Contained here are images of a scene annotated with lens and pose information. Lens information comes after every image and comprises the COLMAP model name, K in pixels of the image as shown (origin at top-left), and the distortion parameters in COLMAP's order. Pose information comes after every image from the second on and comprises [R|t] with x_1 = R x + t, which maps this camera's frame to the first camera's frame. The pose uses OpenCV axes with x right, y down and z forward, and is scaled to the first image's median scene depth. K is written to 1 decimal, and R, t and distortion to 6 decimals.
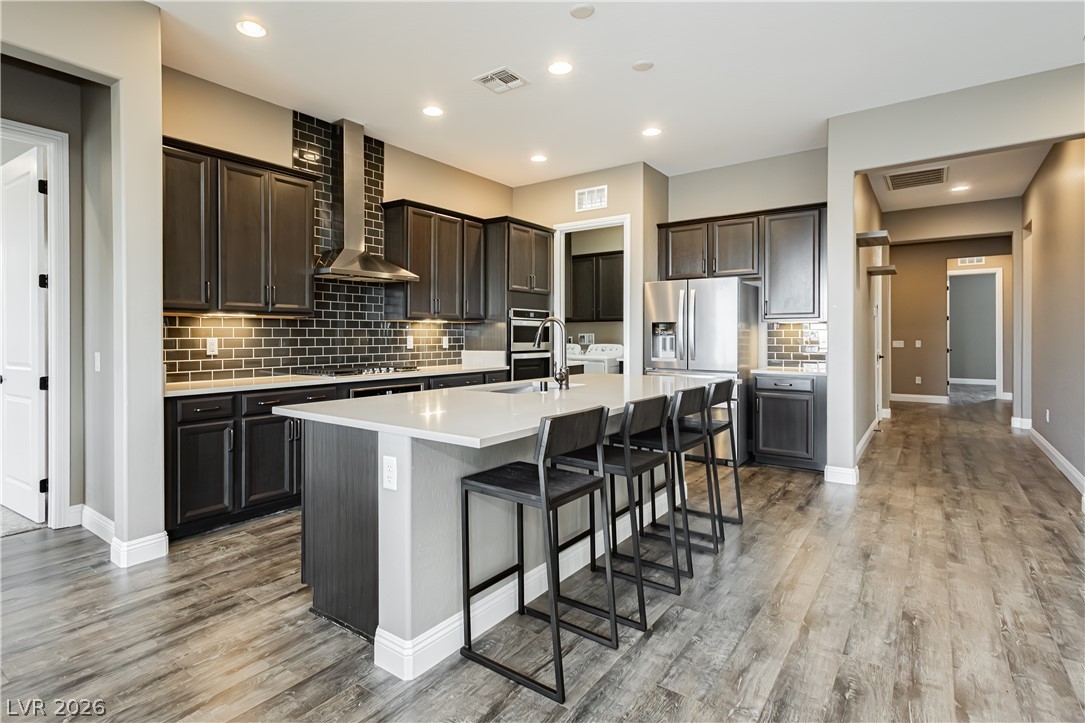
lens RADIAL K [[554.5, 0, 498.1], [0, 554.5, 331.6], [0, 0, 1]] dist [0.010223, 0.000107]
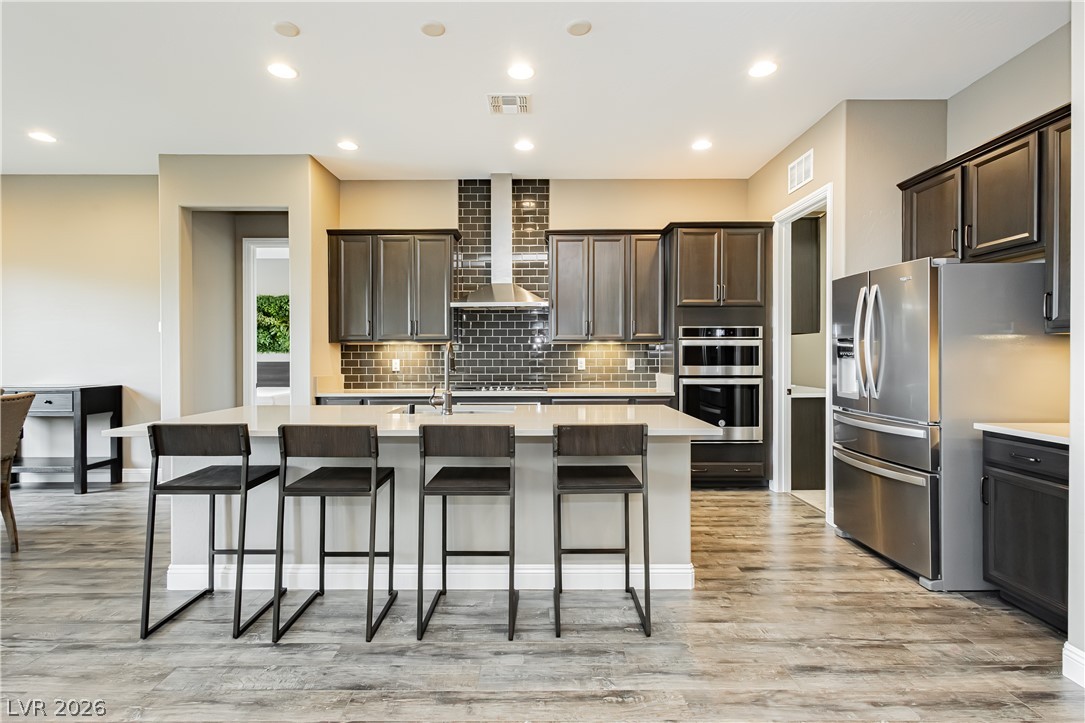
lens RADIAL K [[529.8, 0, 541.8], [0, 529.8, 356.7], [0, 0, 1]] dist [0.002814, -0.000157]
pose [[0.616657, 0.002509, -0.787228, 0.671940], [0.007177, 0.999935, 0.008809, -0.003843], [0.787200, -0.011082, 0.616599, 0.385739]]
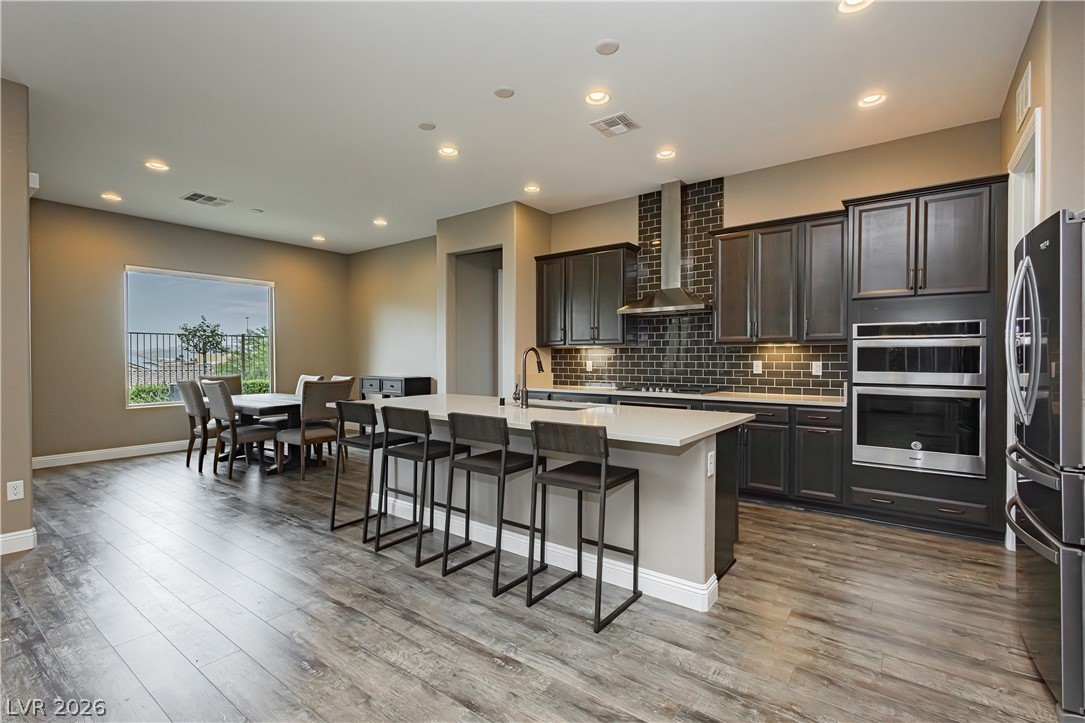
lens RADIAL K [[497.9, 0, 547.7], [0, 497.9, 359.2], [0, 0, 1]] dist [0.008526, 0.000074]
pose [[0.023055, 0.006597, -0.999712, 0.823767], [0.007892, 0.999946, 0.006781, -0.004158], [0.999703, -0.008046, 0.023001, 0.715411]]
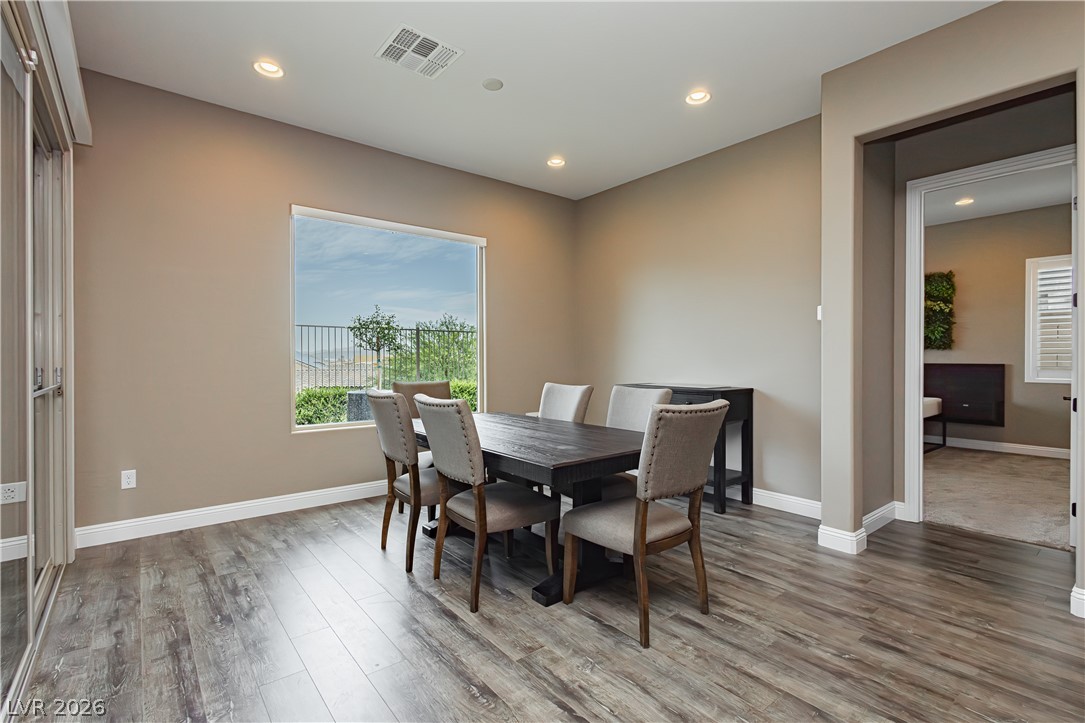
lens RADIAL K [[505.2, 0, 561.1], [0, 505.2, 370.7], [0, 0, 1]] dist [-0.000658, -0.000223]
pose [[-0.202712, 0.024742, -0.978926, 0.174715], [0.003255, 0.999692, 0.024593, 0.004477], [0.979233, 0.001799, -0.202730, 0.219530]]
